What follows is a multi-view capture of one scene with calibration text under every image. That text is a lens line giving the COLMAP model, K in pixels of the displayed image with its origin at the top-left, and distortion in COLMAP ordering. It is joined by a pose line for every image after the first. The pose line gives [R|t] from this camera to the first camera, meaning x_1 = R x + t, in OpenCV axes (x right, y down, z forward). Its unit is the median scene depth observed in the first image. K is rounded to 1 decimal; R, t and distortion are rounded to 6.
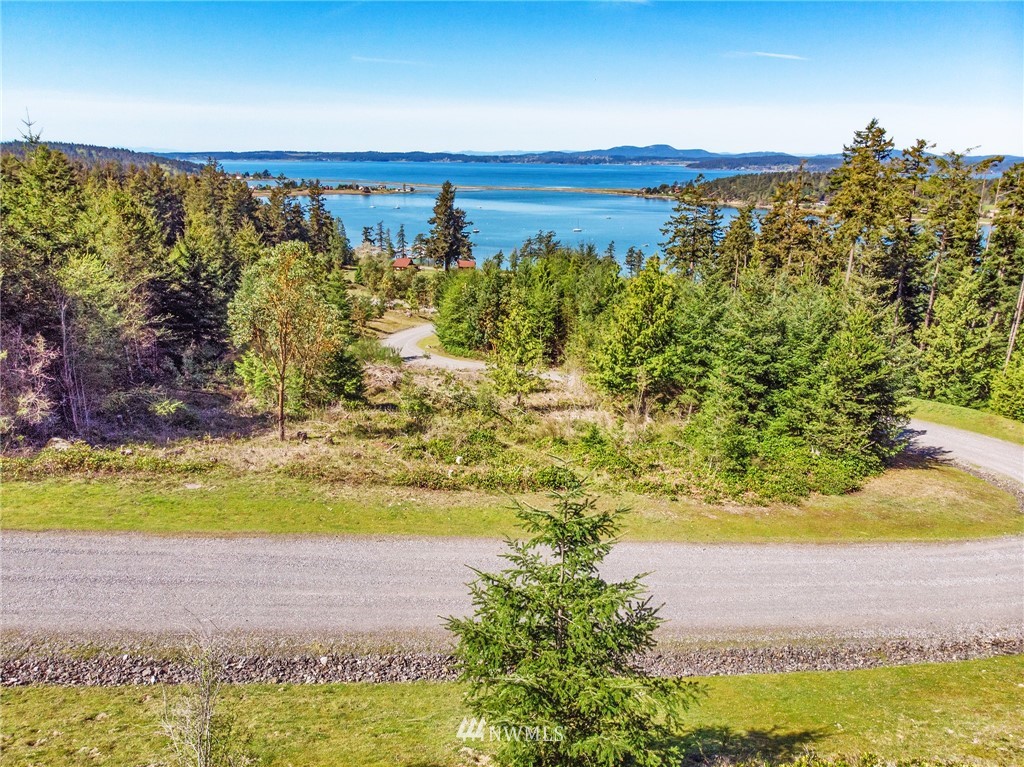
lens RADIAL K [[747.6, 0, 513.9], [0, 747.6, 376.6], [0, 0, 1]] dist [-0.008588, 0.011611]
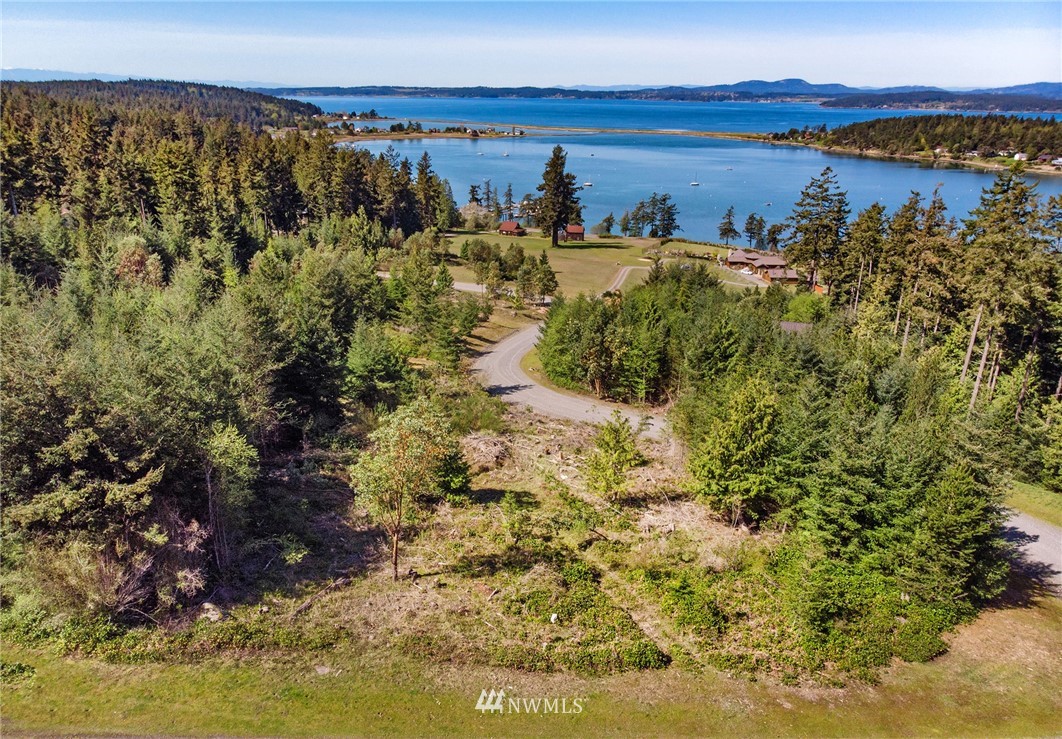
lens RADIAL K [[773.4, 0, 535.5], [0, 773.4, 391.7], [0, 0, 1]] dist [-0.010898, 0.026984]
pose [[0.993452, 0.041109, -0.106596, 0.002739], [-0.032114, 0.995883, 0.084769, -0.140907], [0.109641, -0.080791, 0.990682, -0.041092]]
